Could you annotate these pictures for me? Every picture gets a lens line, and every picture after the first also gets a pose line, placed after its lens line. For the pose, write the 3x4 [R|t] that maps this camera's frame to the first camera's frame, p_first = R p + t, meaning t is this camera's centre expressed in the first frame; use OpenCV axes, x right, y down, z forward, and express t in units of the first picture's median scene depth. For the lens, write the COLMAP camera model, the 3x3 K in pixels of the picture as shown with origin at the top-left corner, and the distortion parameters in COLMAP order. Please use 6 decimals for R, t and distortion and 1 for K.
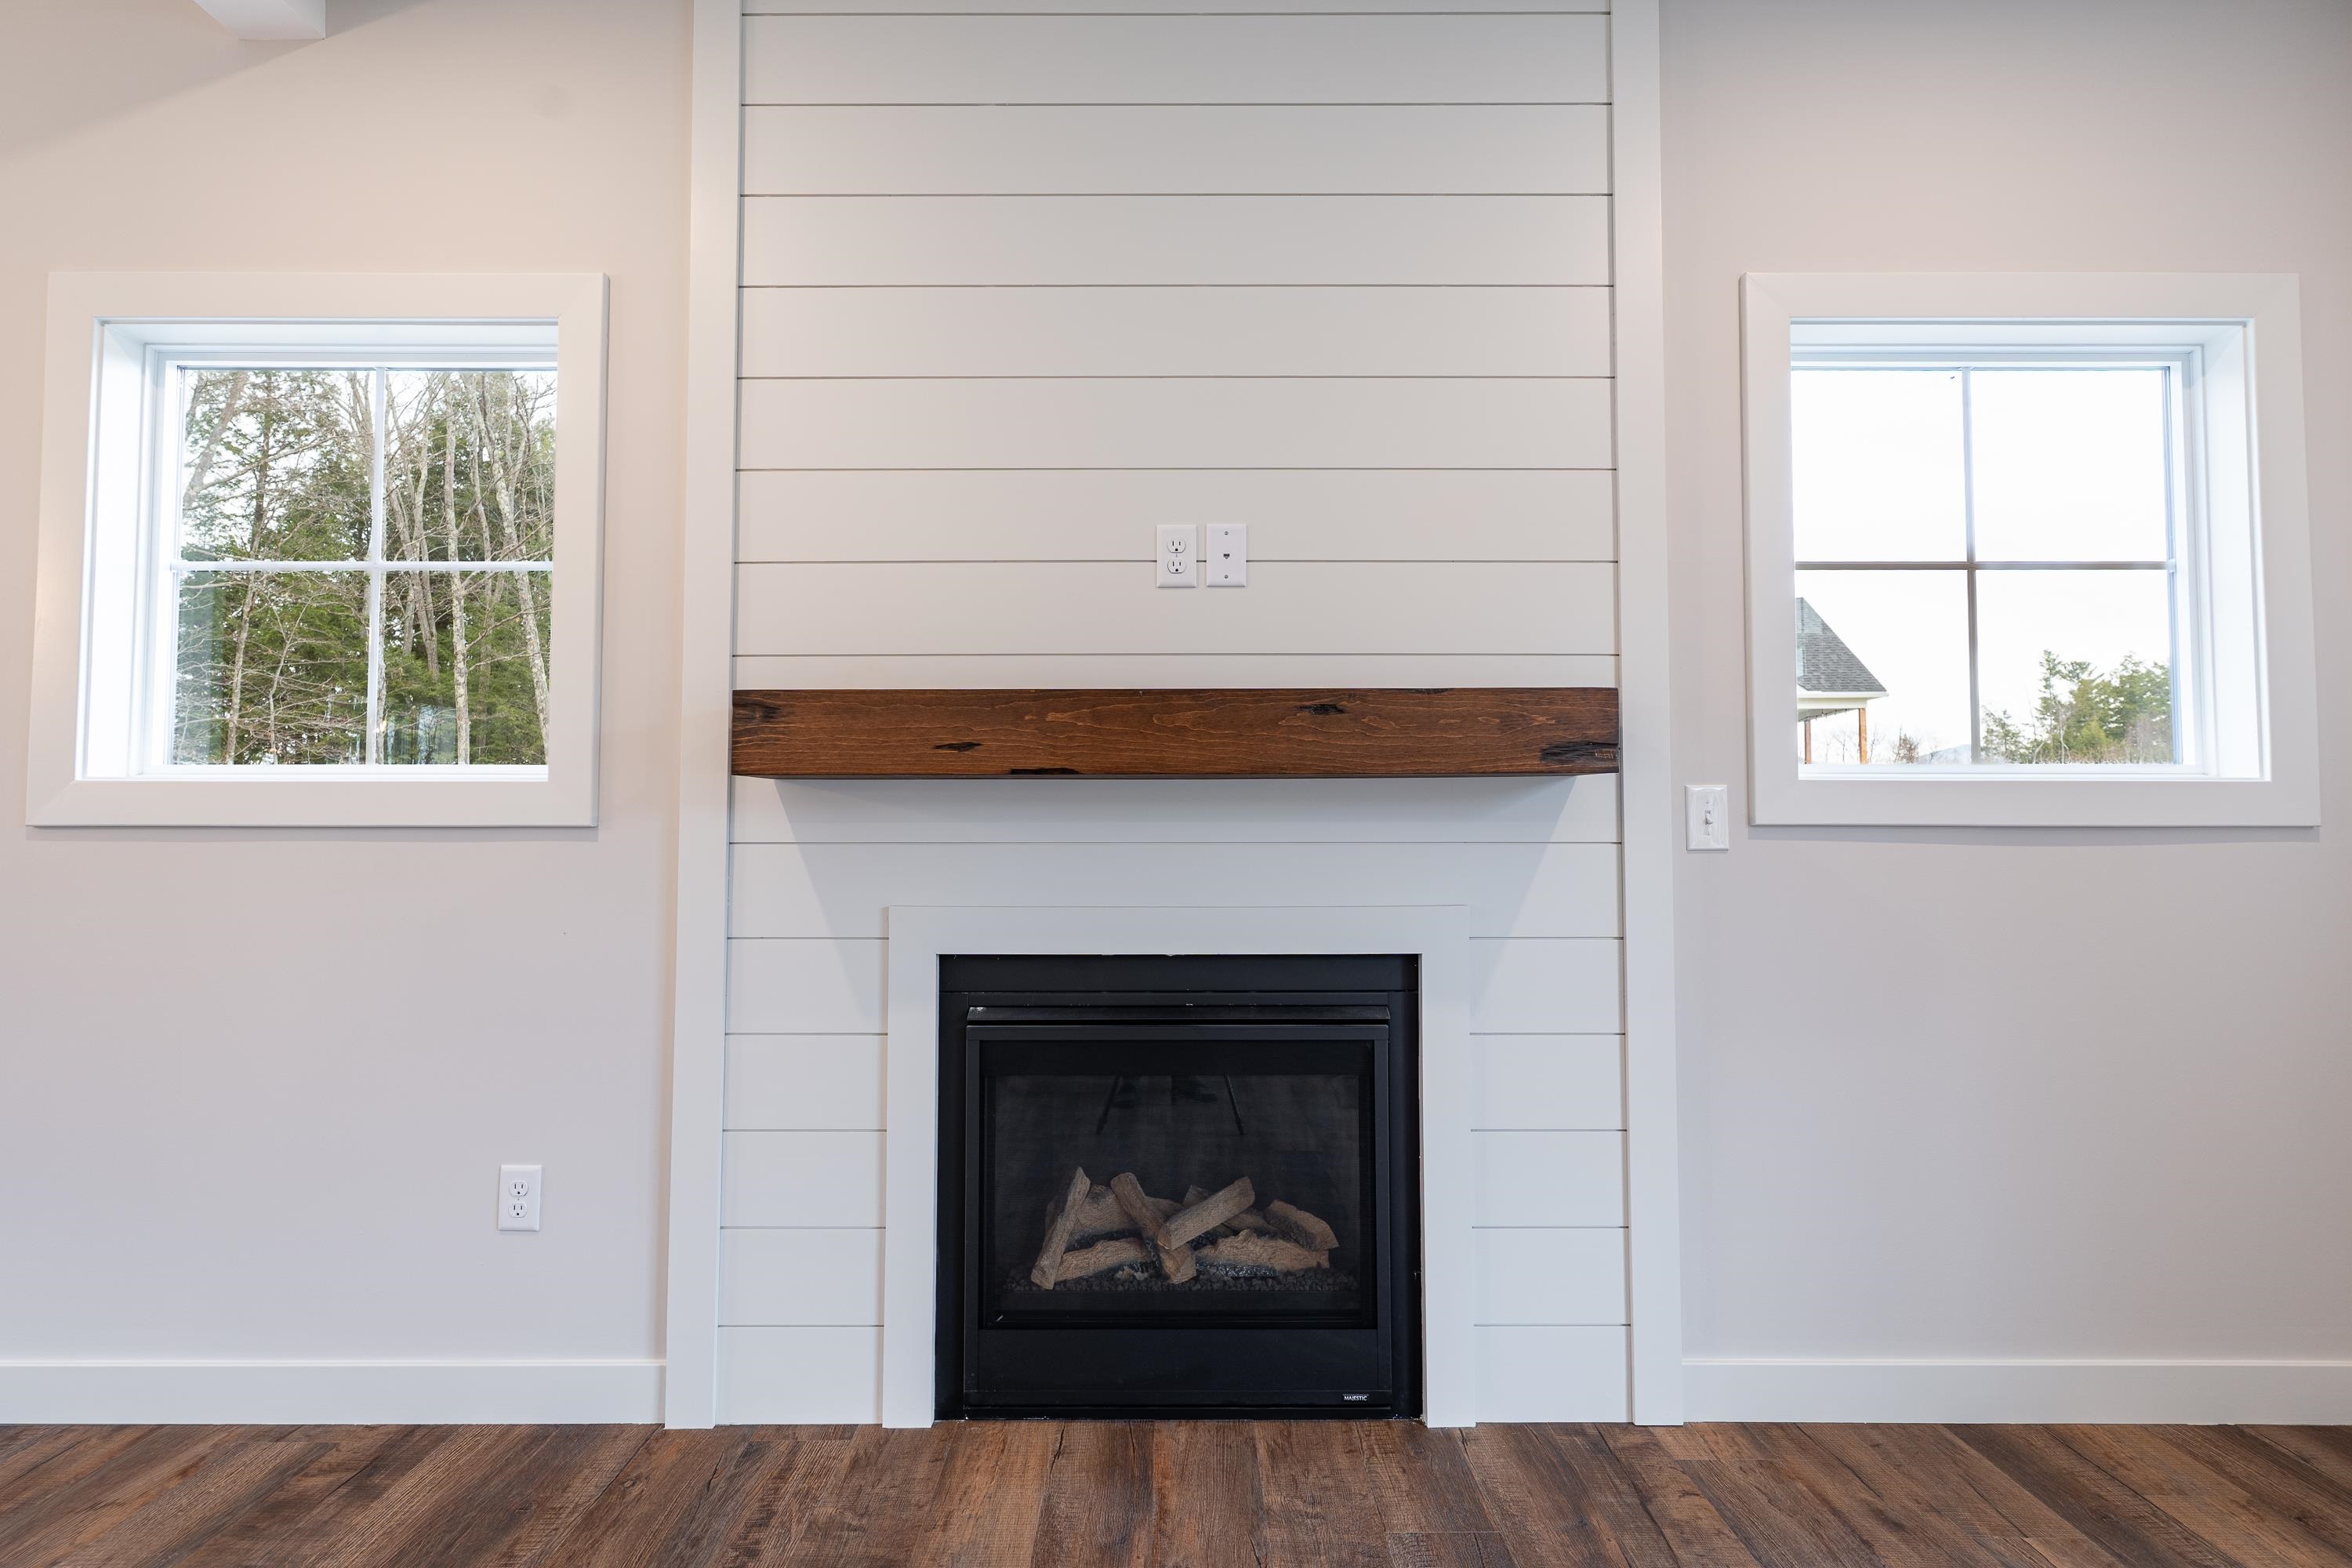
lens RADIAL K [[1114.1, 0, 1168.8], [0, 1114.1, 793.4], [0, 0, 1]] dist [0.005413, -0.001939]
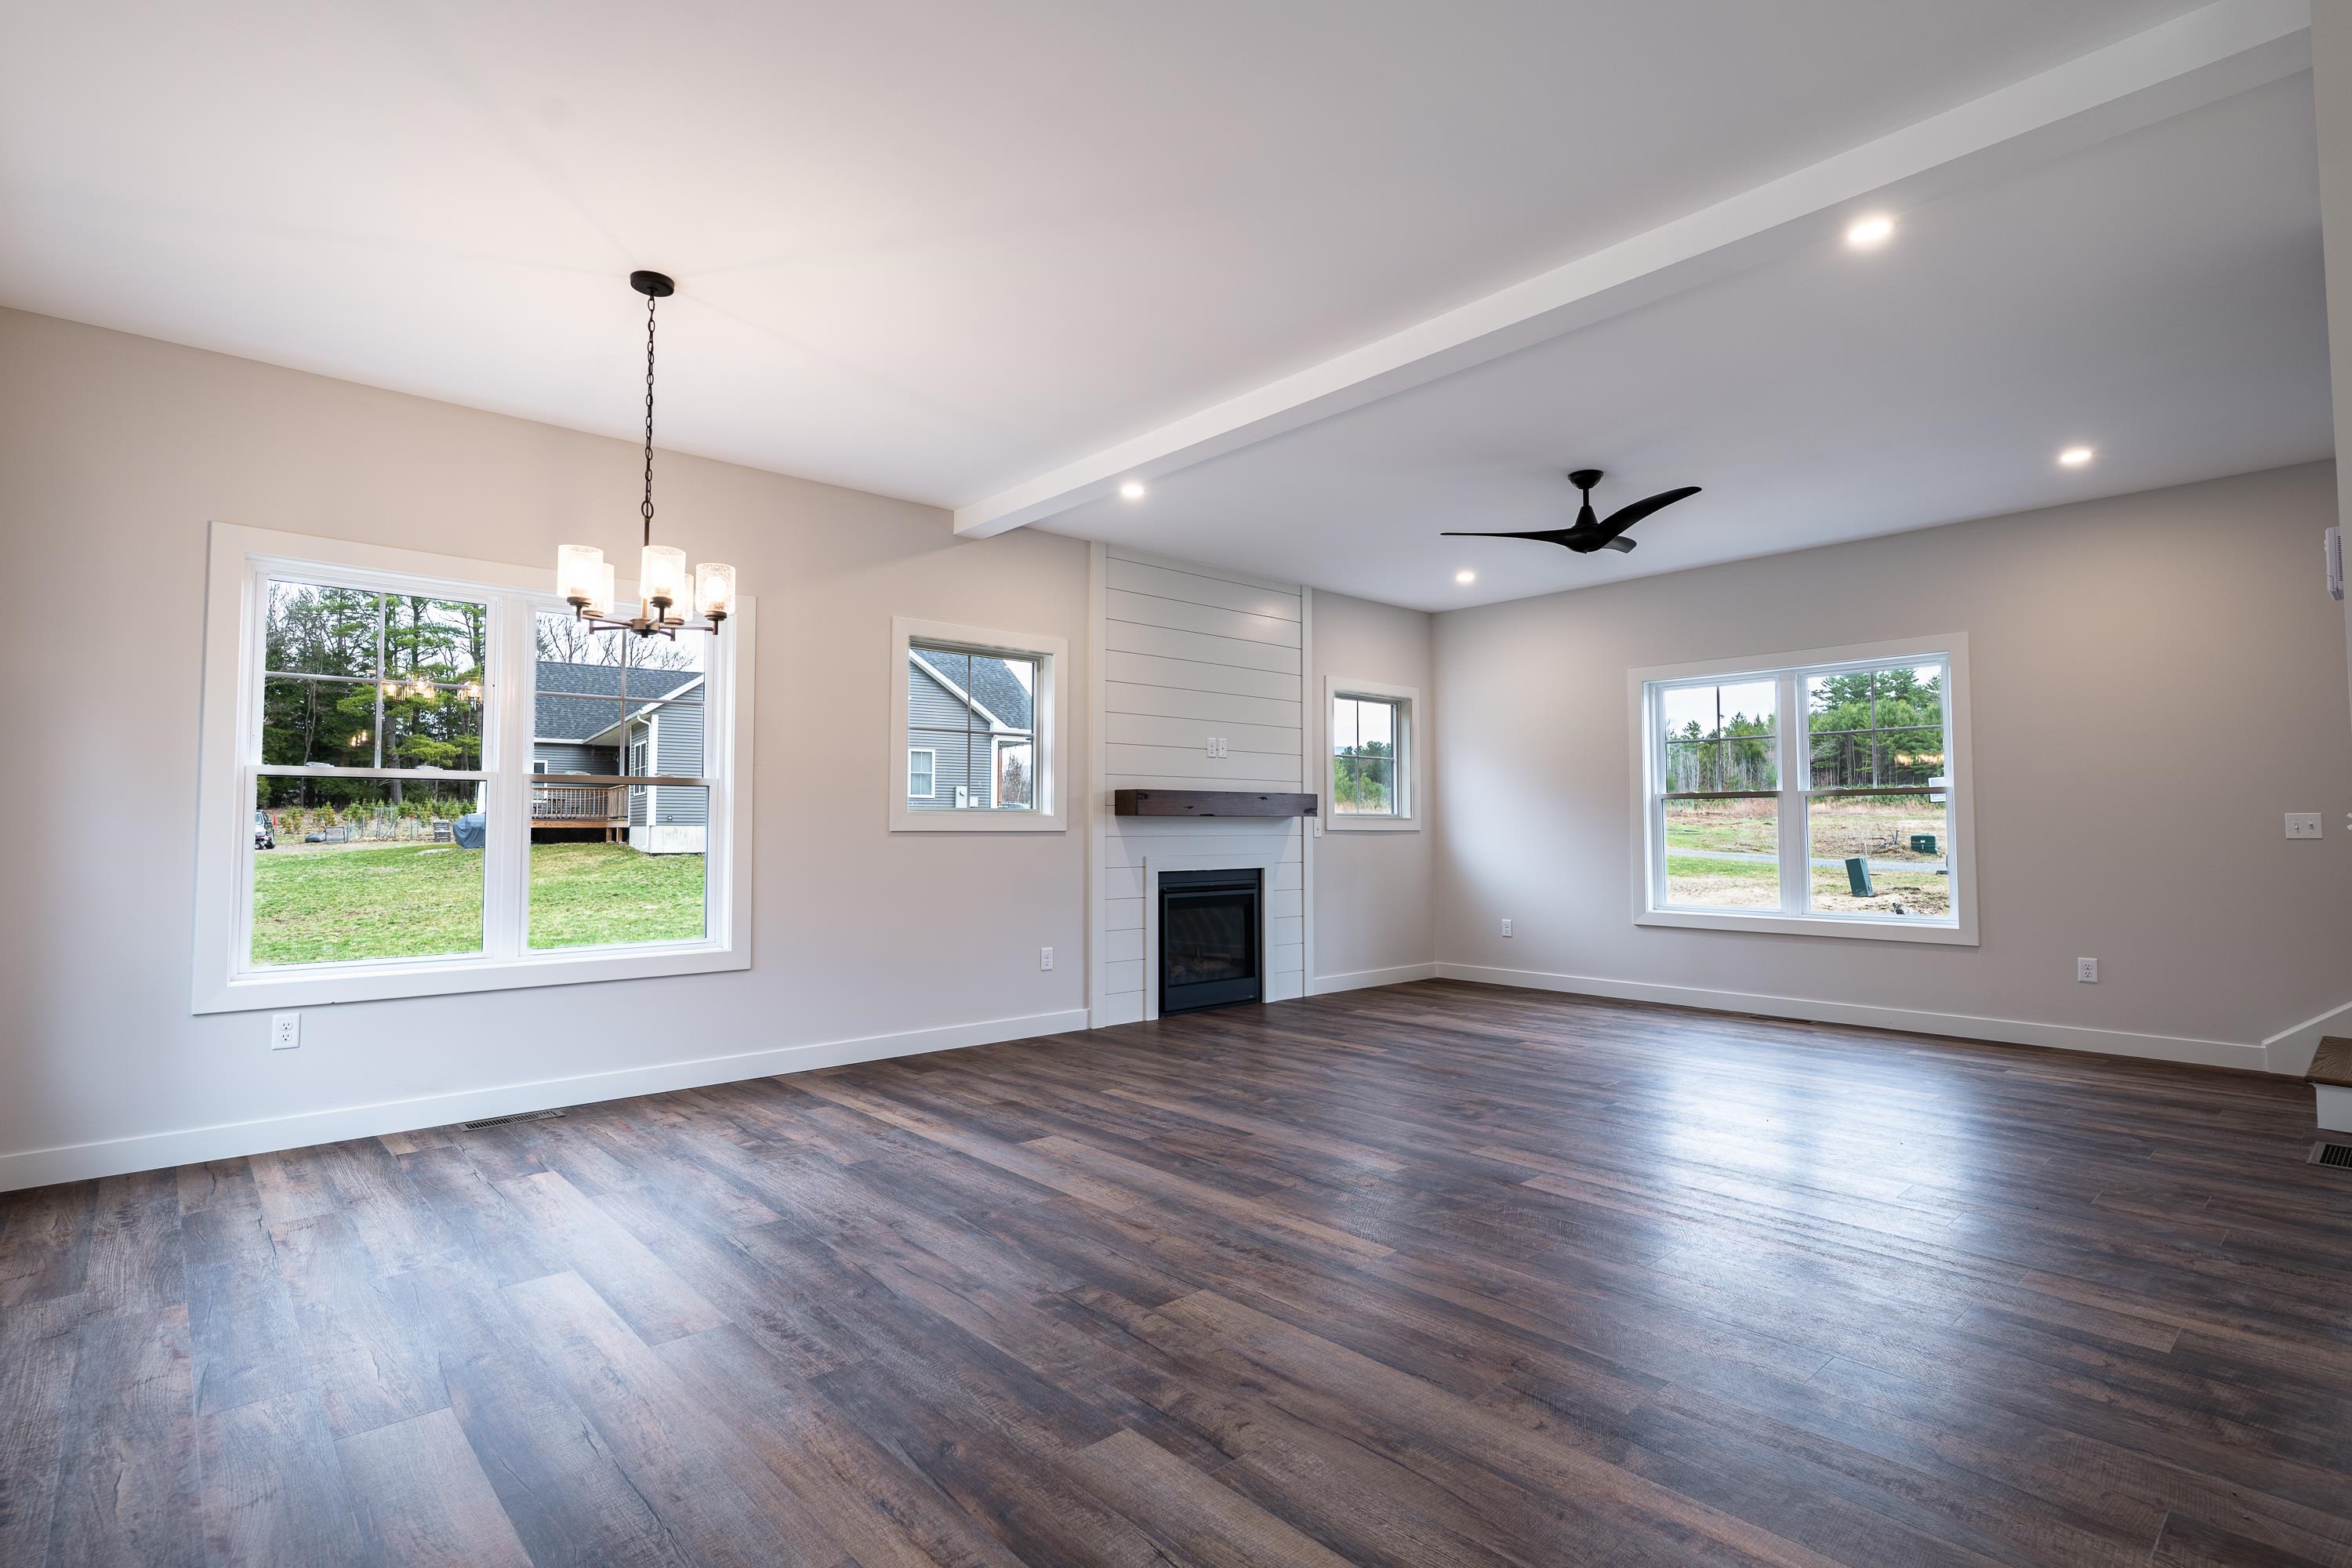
lens RADIAL K [[1114.1, 0, 1172.7], [0, 1114.1, 774.4], [0, 0, 1]] dist [0.005413, -0.001939]
pose [[0.750809, 0.032419, 0.659723, -2.277625], [-0.017012, 0.999413, -0.029751, -0.037891], [-0.660300, 0.011114, 0.750919, -1.405449]]
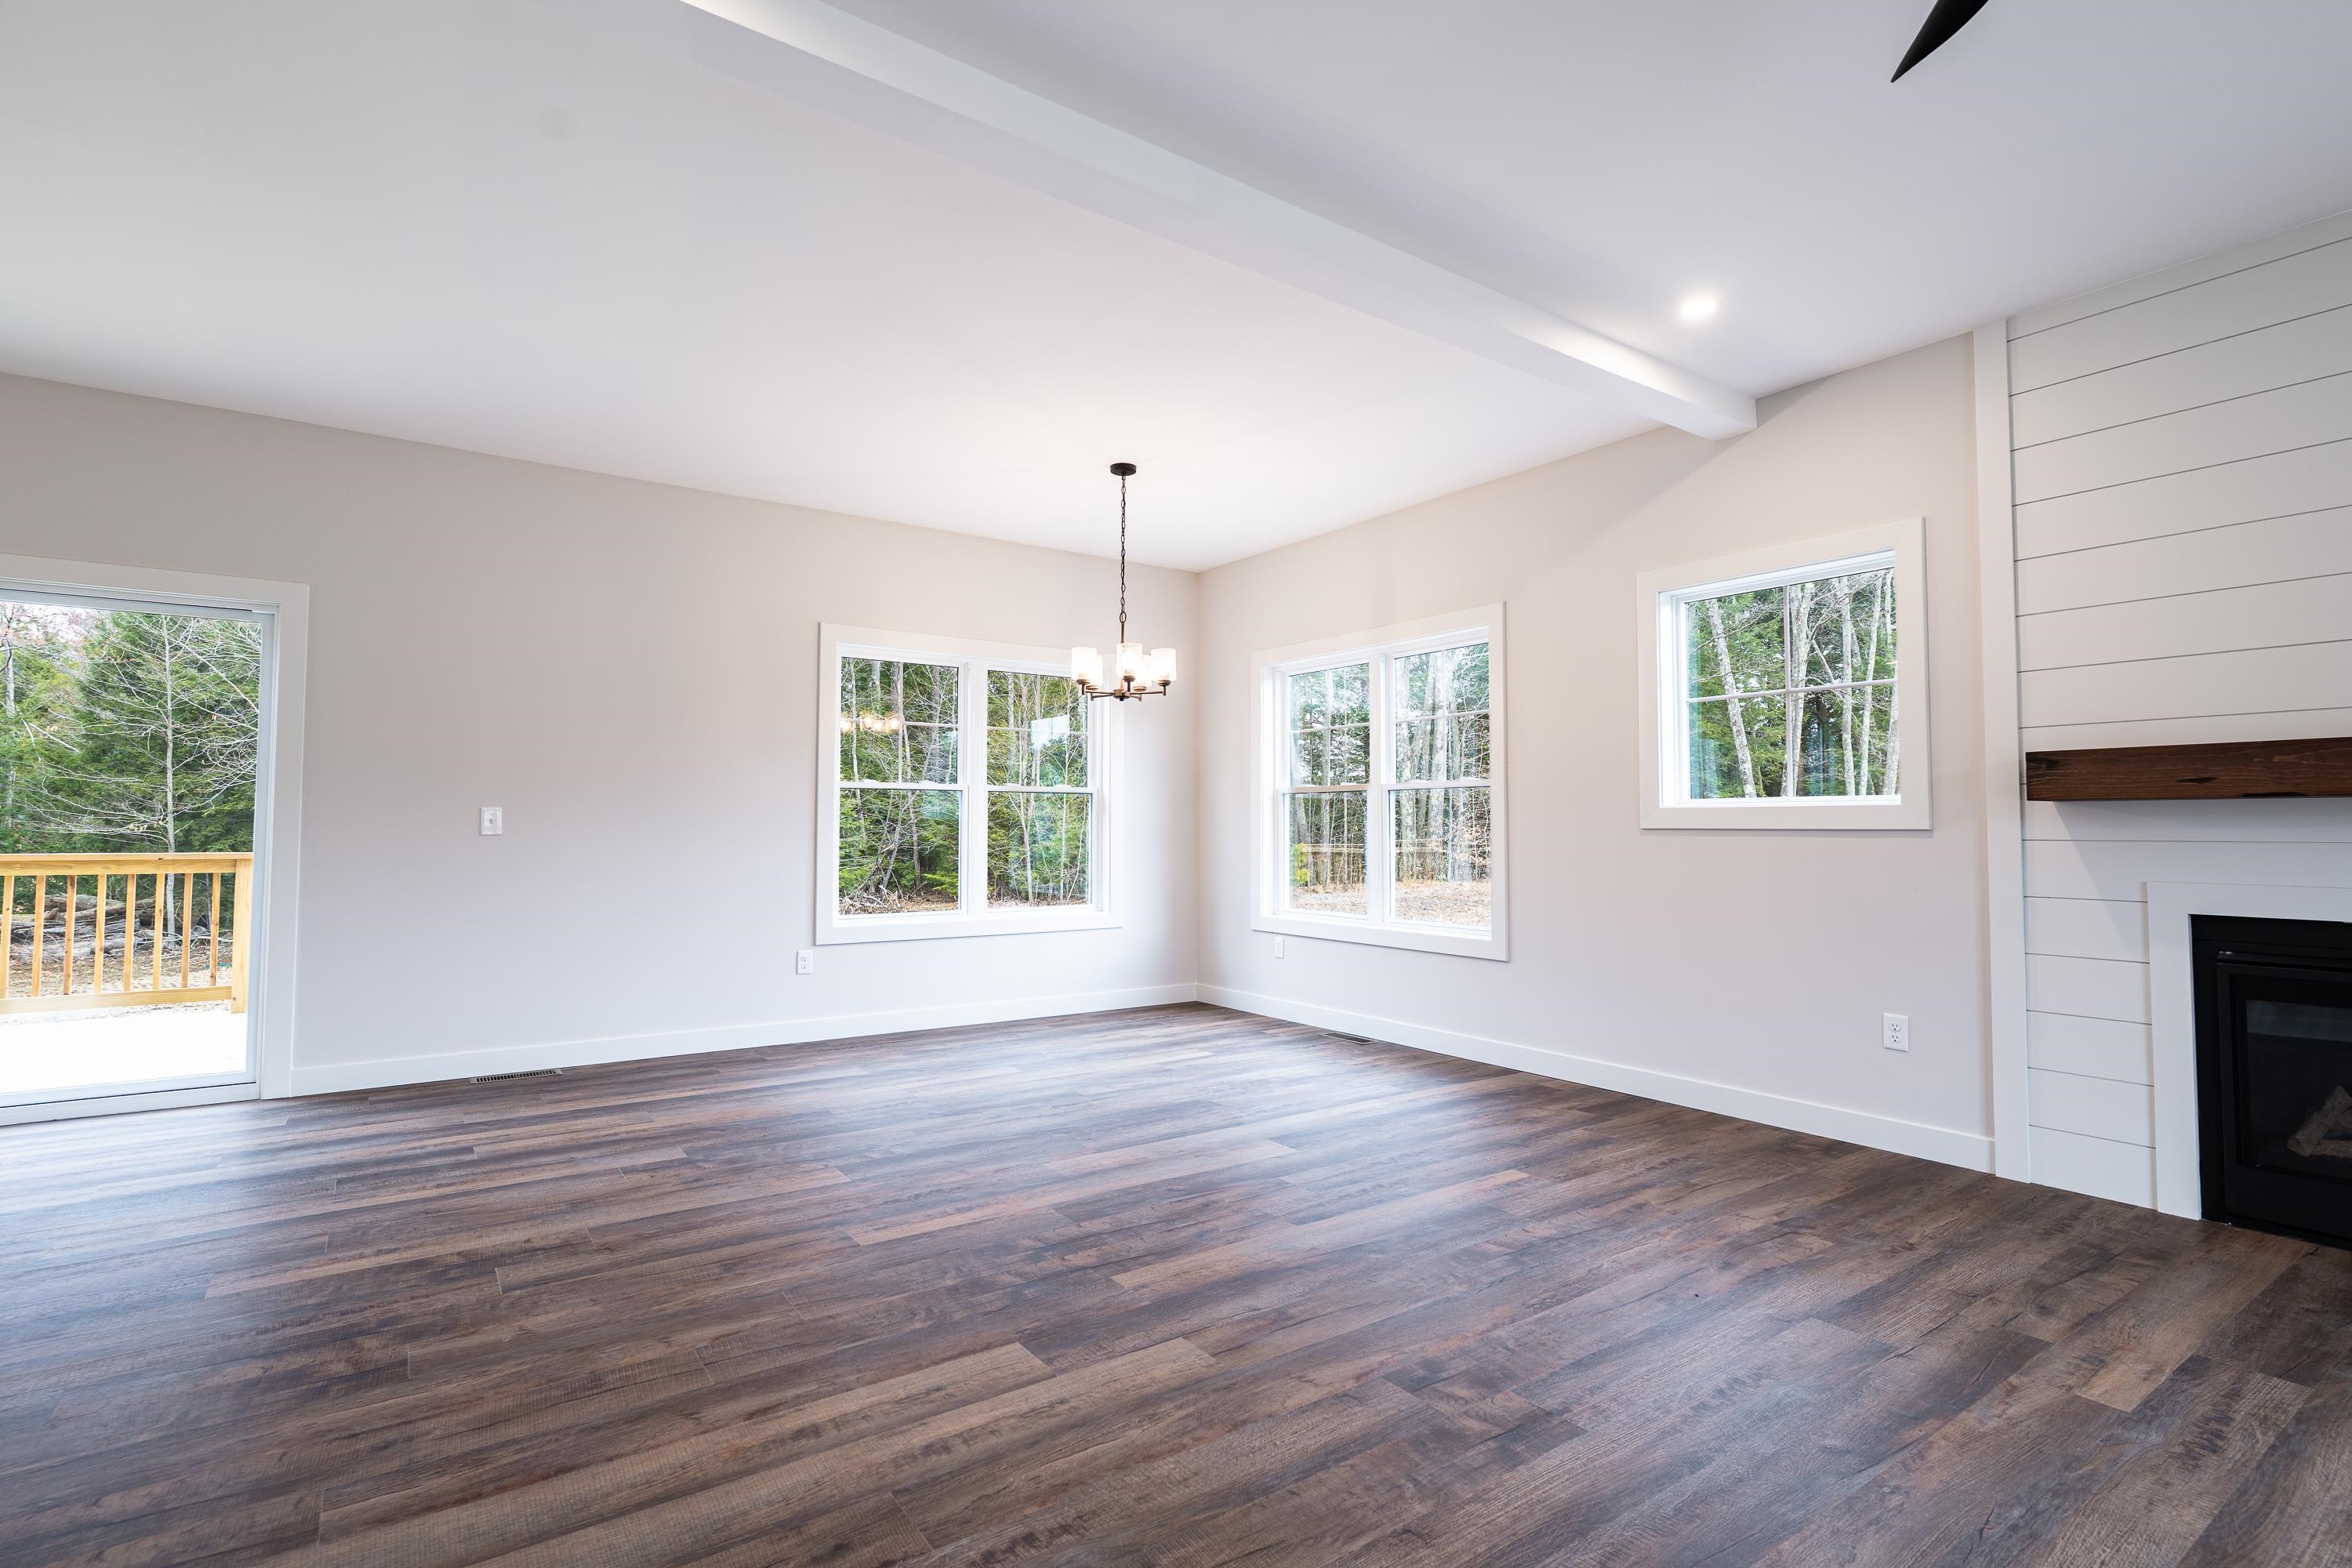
lens RADIAL K [[1114.1, 0, 1181.3], [0, 1114.1, 773.3], [0, 0, 1]] dist [0.005413, -0.001939]
pose [[0.575724, -0.037393, -0.816788, 0.257422], [0.020646, 0.999300, -0.031196, -0.029712], [0.817383, 0.001097, 0.576093, -1.018943]]
